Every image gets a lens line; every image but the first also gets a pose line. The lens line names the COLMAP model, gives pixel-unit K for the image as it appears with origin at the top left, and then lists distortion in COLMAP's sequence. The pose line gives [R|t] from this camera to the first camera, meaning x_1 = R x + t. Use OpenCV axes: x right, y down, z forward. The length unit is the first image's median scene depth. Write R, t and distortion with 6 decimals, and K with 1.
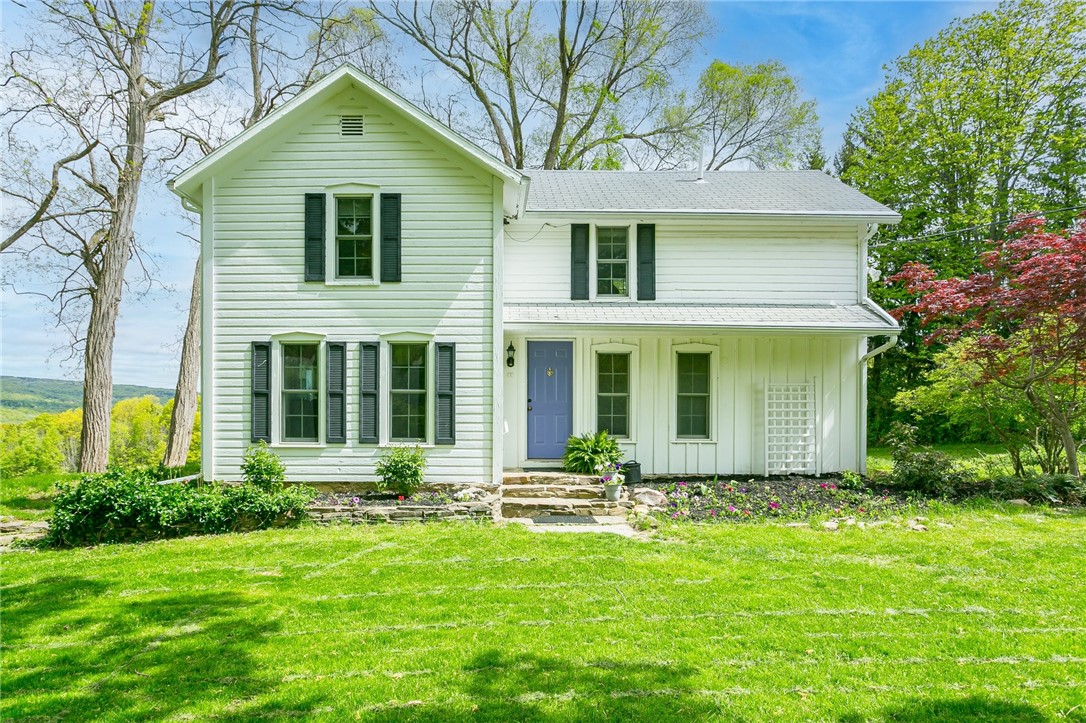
lens RADIAL K [[642.6, 0, 490.5], [0, 642.6, 399.6], [0, 0, 1]] dist [-0.001203, -0.000120]
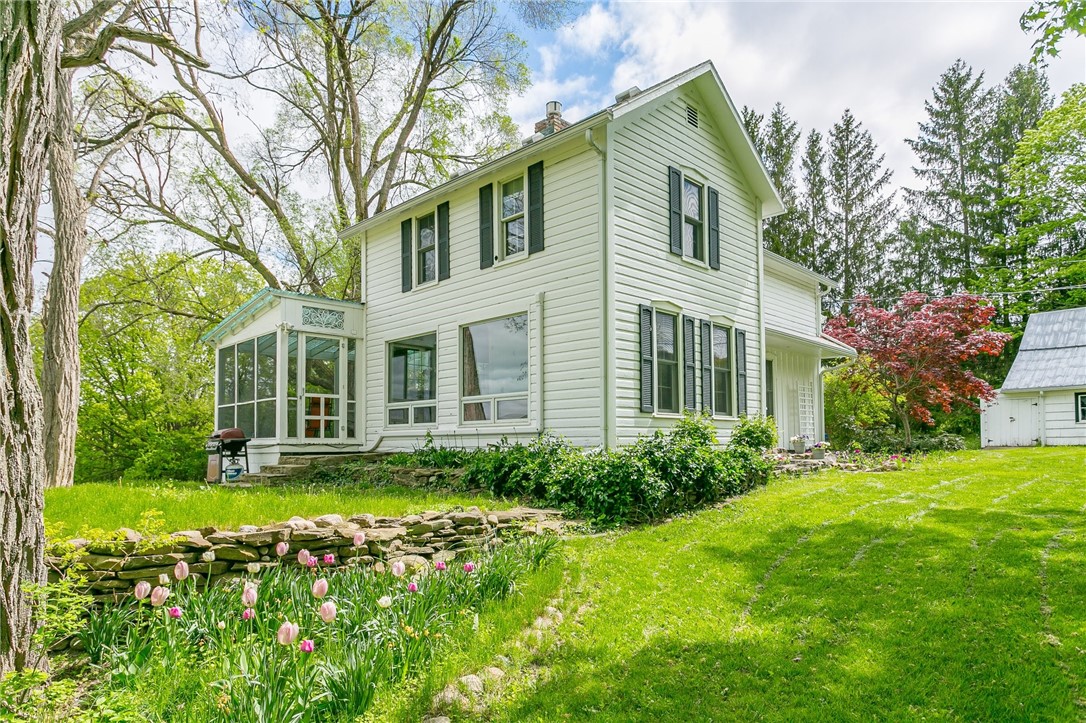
lens RADIAL K [[663.0, 0, 543.9], [0, 663.0, 415.1], [0, 0, 1]] dist [-0.001829, -0.000099]
pose [[0.701367, 0.024072, 0.712394, -1.019444], [-0.001541, 0.999478, -0.032256, 0.091009], [-0.712799, 0.021526, 0.701038, 0.369104]]
